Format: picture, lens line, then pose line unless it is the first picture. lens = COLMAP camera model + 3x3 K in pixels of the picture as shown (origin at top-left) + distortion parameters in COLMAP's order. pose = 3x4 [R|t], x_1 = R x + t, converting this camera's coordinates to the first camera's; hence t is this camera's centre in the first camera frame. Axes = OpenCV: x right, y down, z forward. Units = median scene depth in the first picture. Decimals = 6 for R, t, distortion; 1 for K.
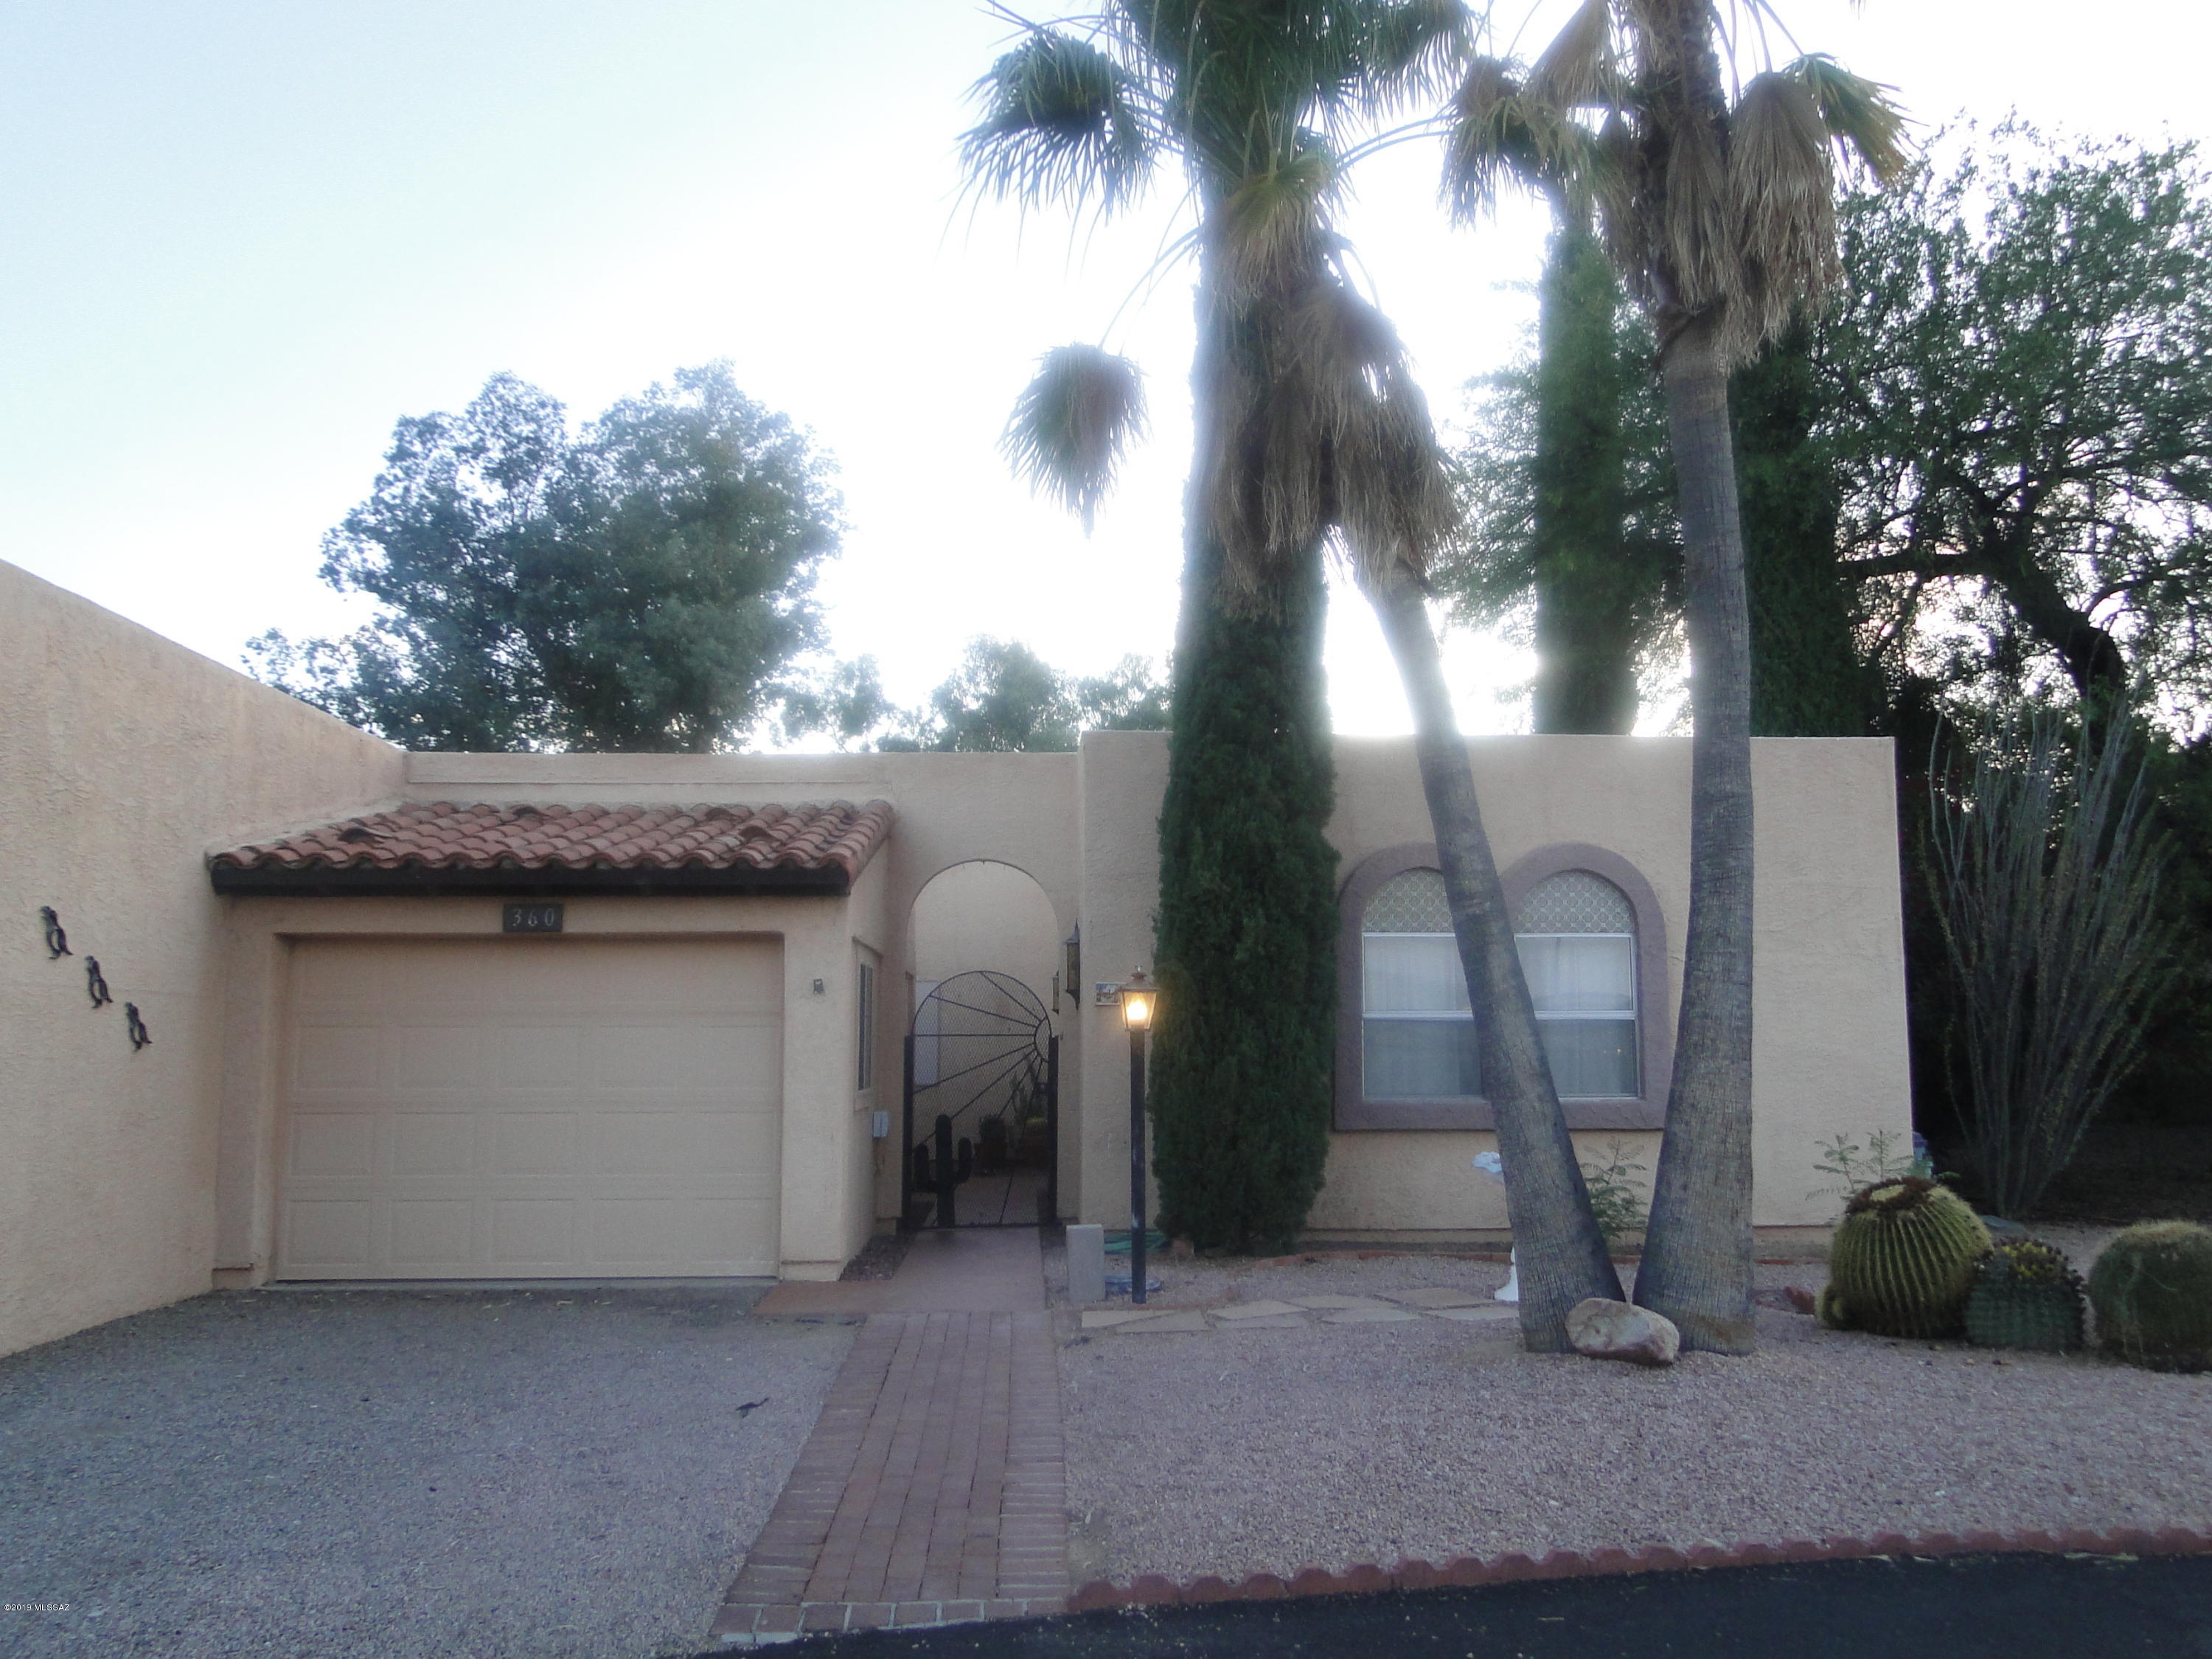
lens RADIAL K [[1846.5, 0, 1106.0], [0, 1846.5, 829.5], [0, 0, 1]] dist [0.001168, -0.007225]
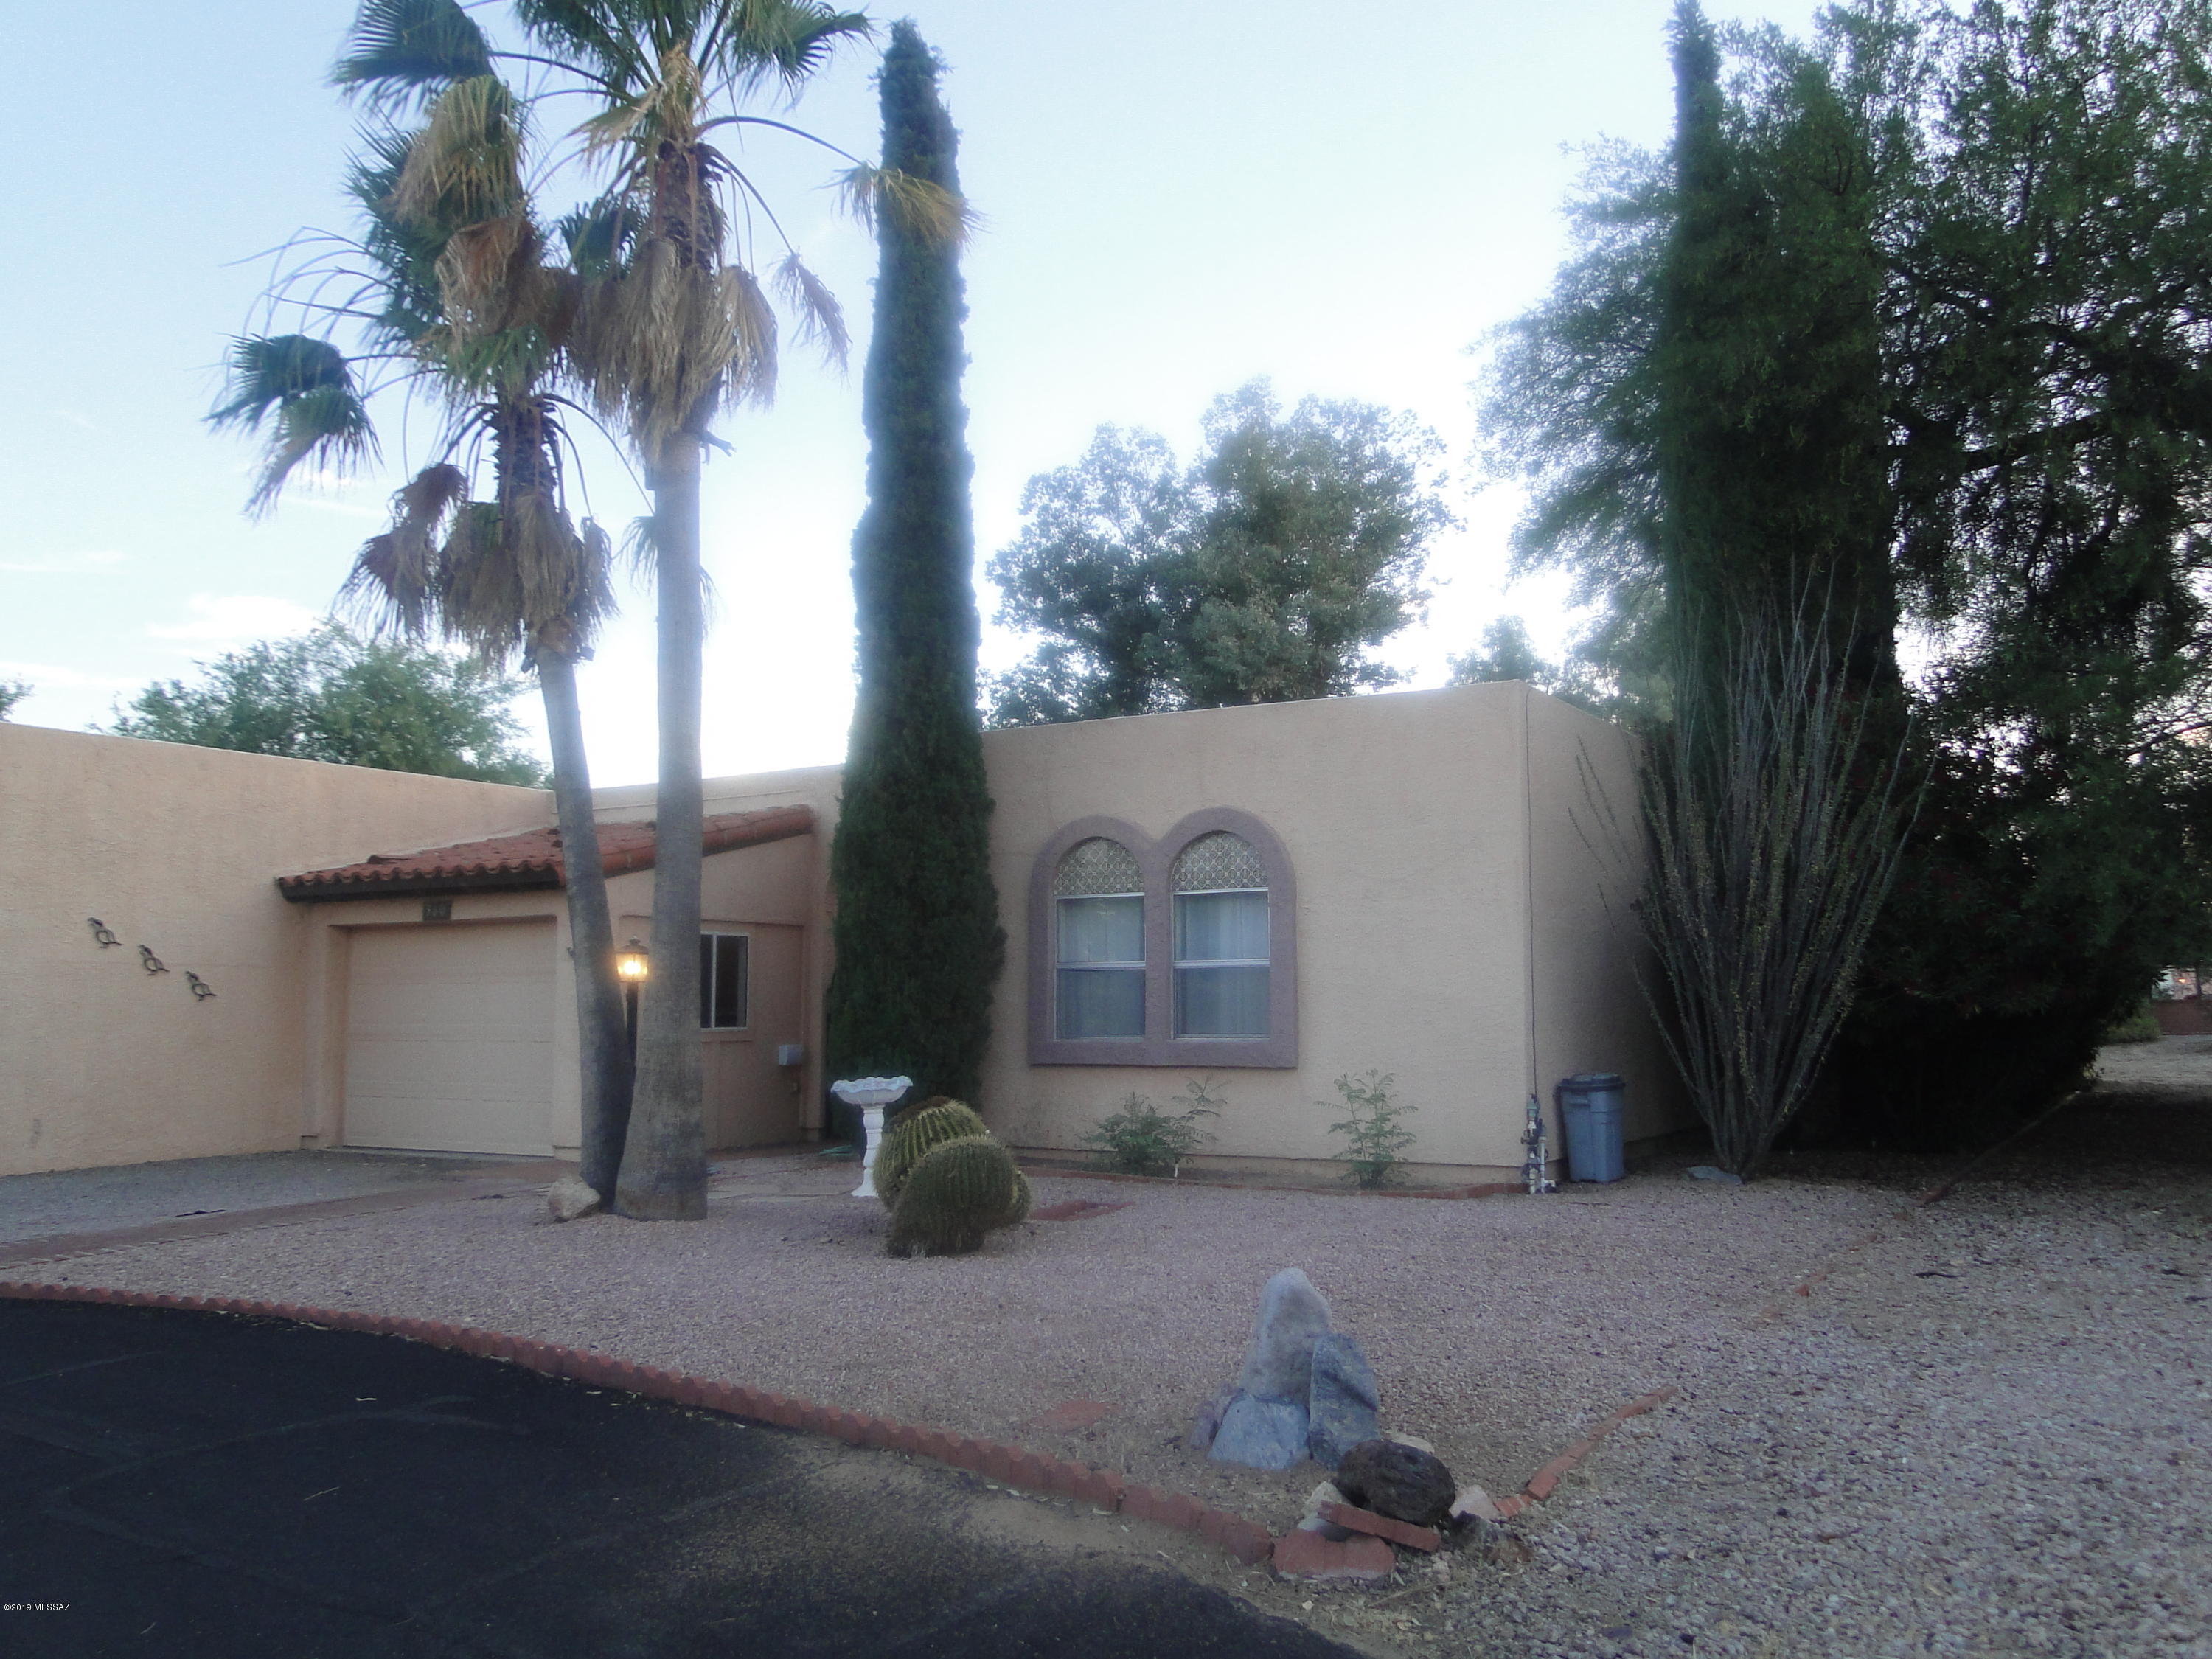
lens RADIAL K [[1846.5, 0, 1106.0], [0, 1846.5, 829.5], [0, 0, 1]] dist [0.001168, -0.007225]
pose [[0.825377, -0.057787, -0.561618, 0.991745], [0.070979, 0.997476, 0.001680, 0.018397], [0.560103, -0.041249, 0.827395, 0.071586]]
